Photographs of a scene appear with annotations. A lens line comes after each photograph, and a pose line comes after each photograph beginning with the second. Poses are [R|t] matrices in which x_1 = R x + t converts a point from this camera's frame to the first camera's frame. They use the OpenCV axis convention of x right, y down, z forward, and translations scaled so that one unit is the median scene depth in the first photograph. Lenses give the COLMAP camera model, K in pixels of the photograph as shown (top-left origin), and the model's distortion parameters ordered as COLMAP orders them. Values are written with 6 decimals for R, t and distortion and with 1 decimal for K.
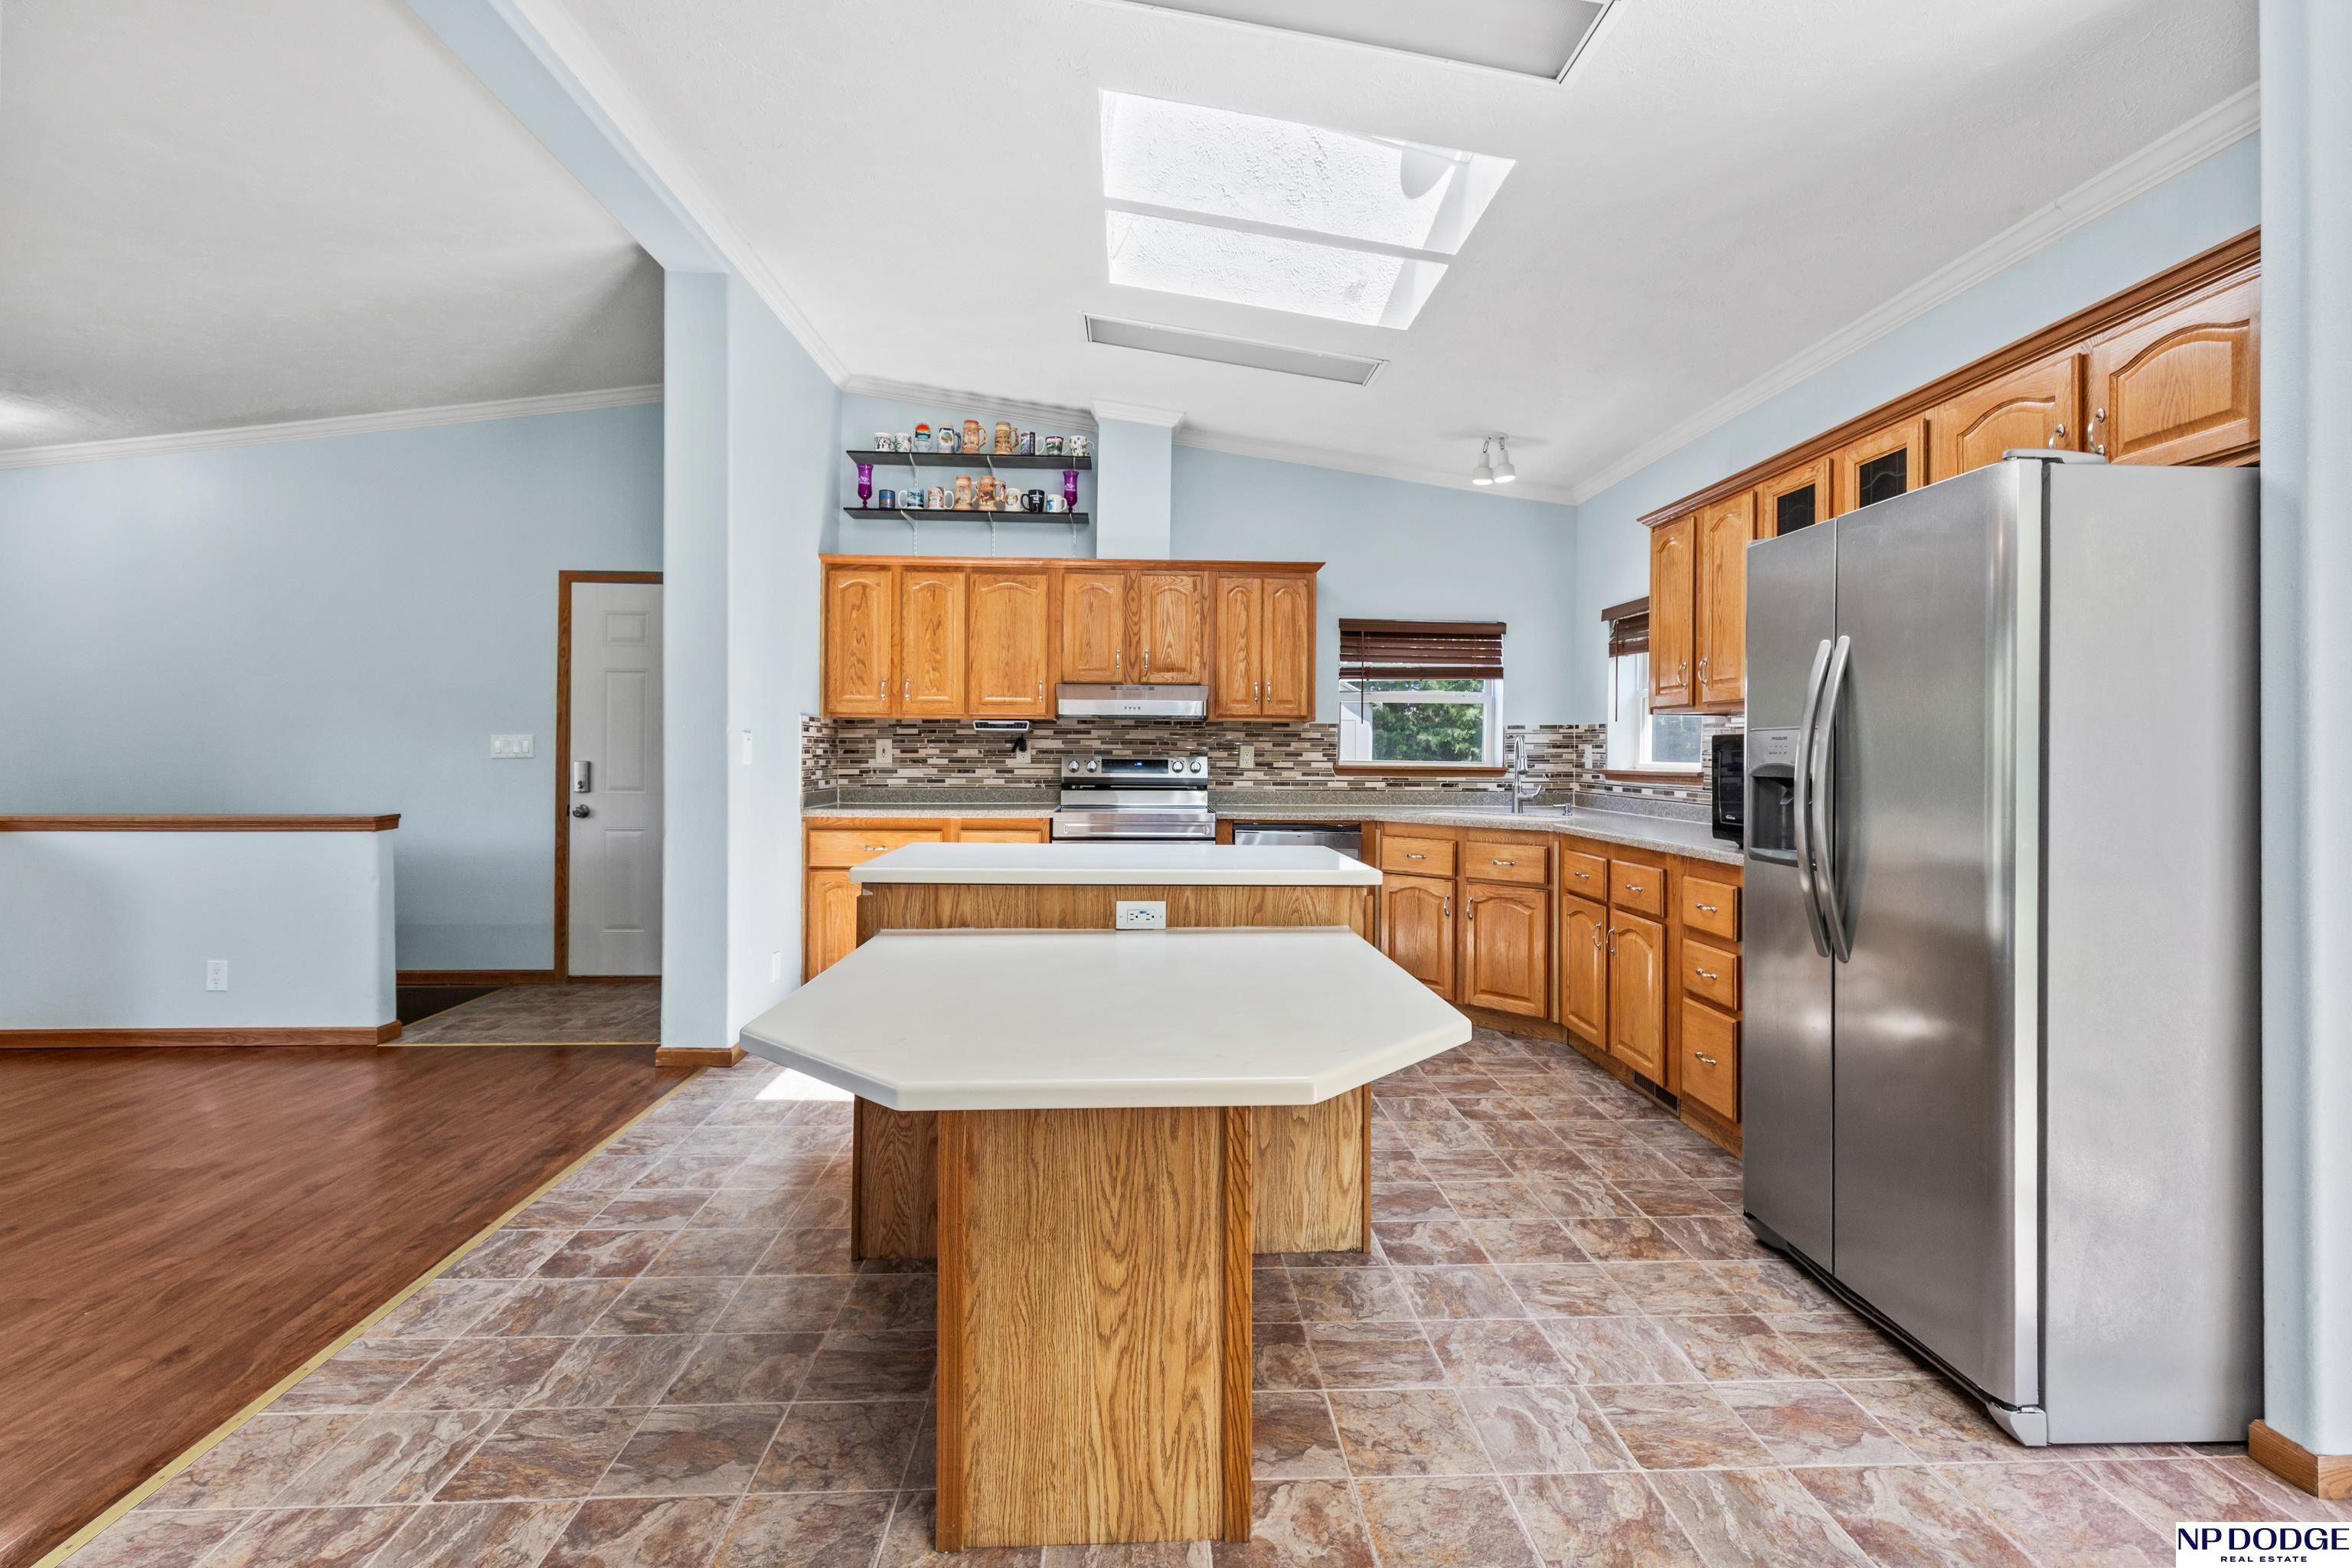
lens RADIAL K [[1047.8, 0, 1179.6], [0, 1047.8, 767.5], [0, 0, 1]] dist [0.000046, 0.000226]
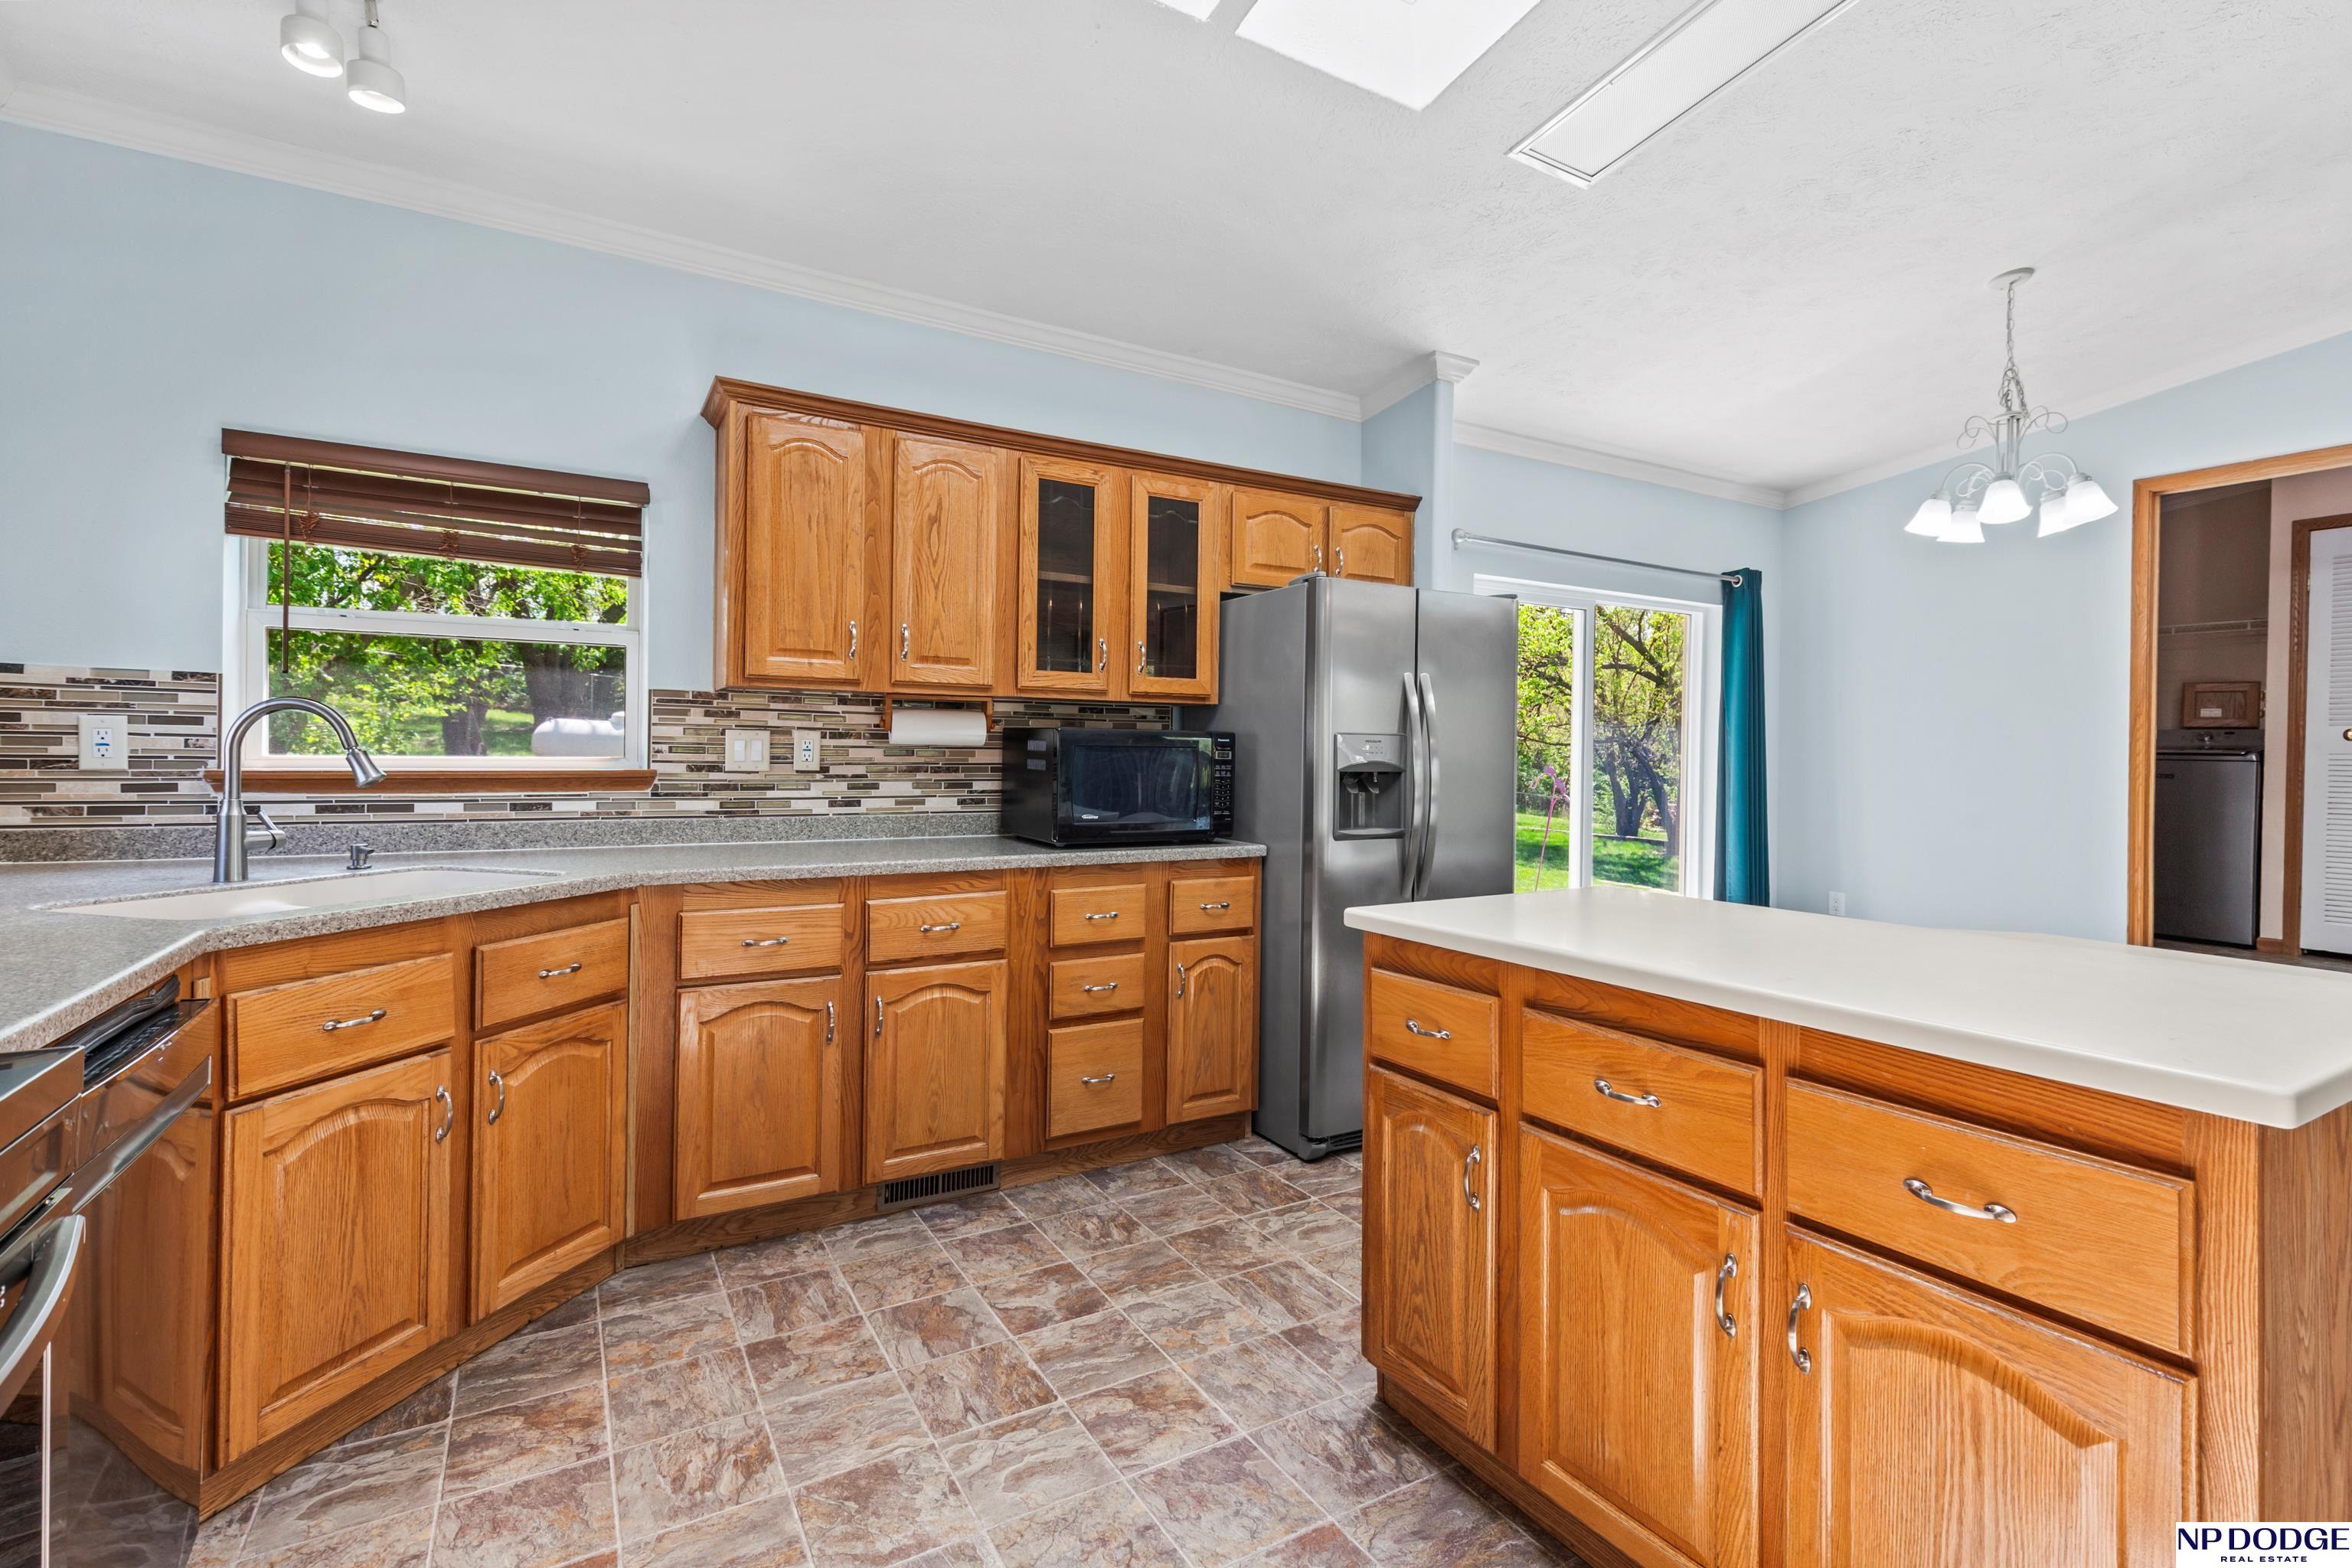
lens RADIAL K [[1080.5, 0, 1181.2], [0, 1080.5, 750.6], [0, 0, 1]] dist [0.000983, 0.000039]
pose [[-0.470661, -0.012325, 0.882228, -0.376281], [-0.003939, 0.999922, 0.011868, -0.023742], [-0.882305, 0.002111, -0.470673, 1.414219]]
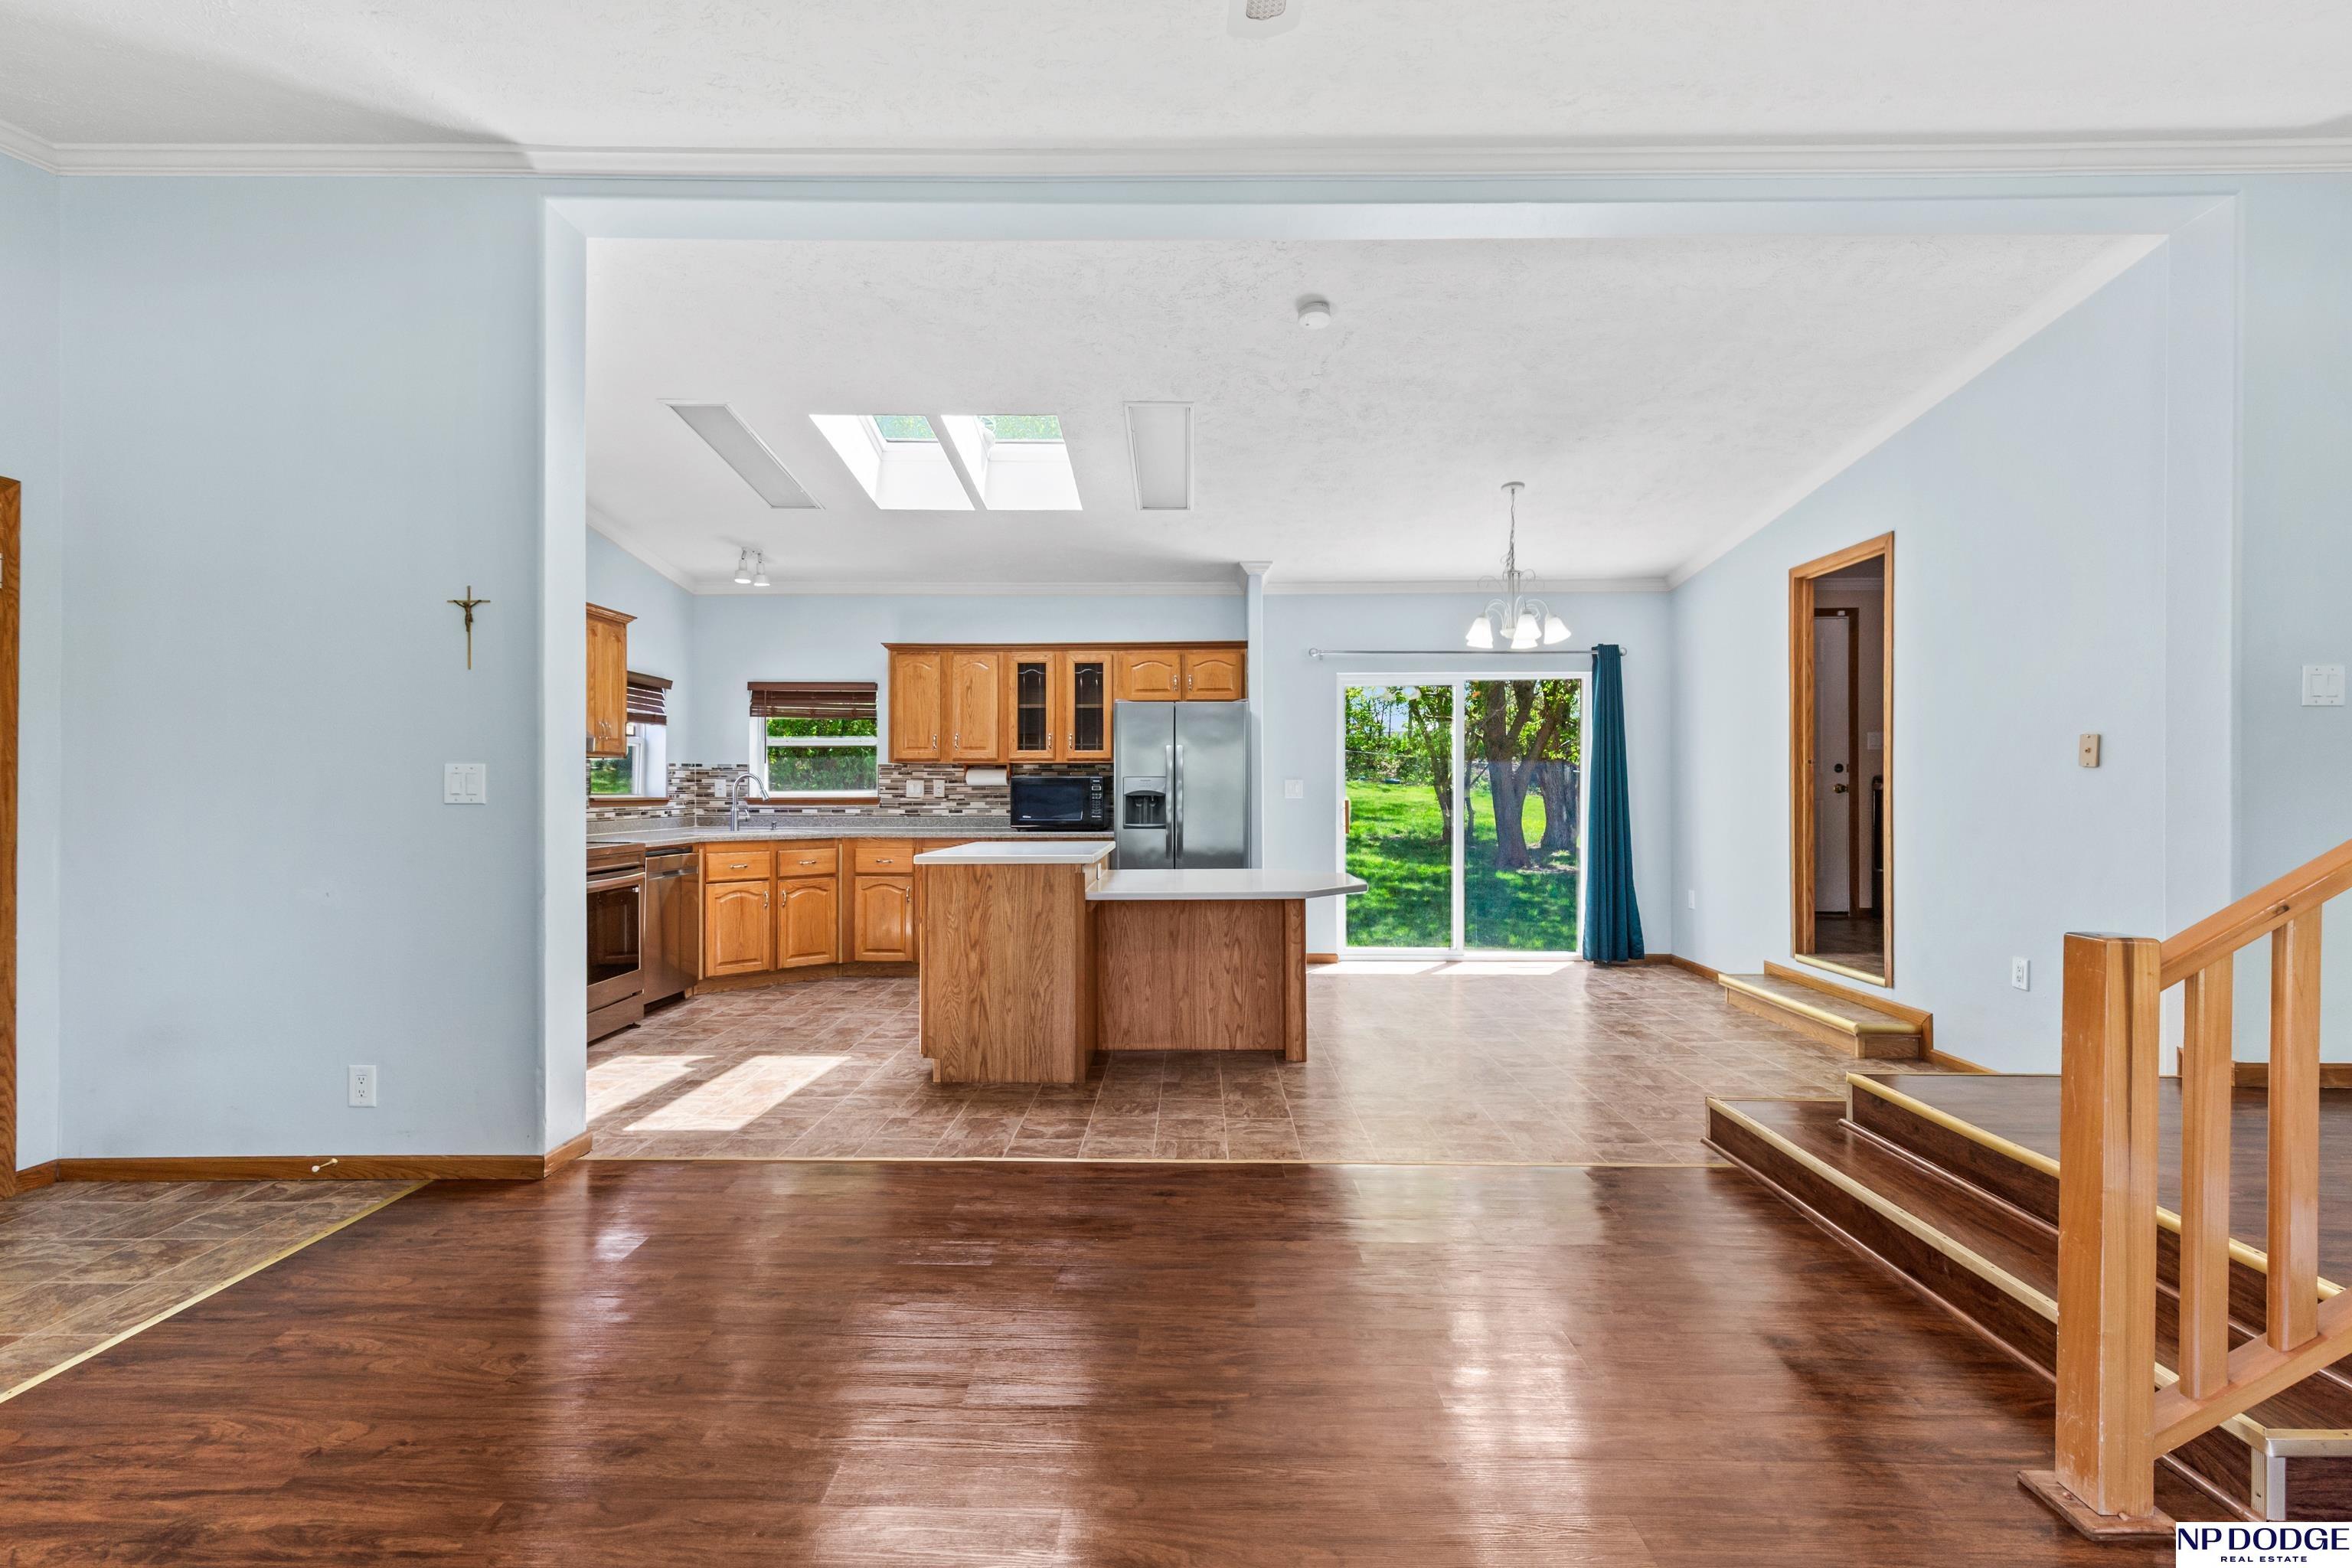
lens RADIAL K [[1074.6, 0, 1176.0], [0, 1074.6, 784.0], [0, 0, 1]] dist [0.000580, 0.000029]
pose [[0.075050, -0.001187, 0.997179, -1.605707], [0.014269, 0.999898, 0.000116, -0.012913], [-0.997078, 0.014220, 0.075059, 0.559731]]
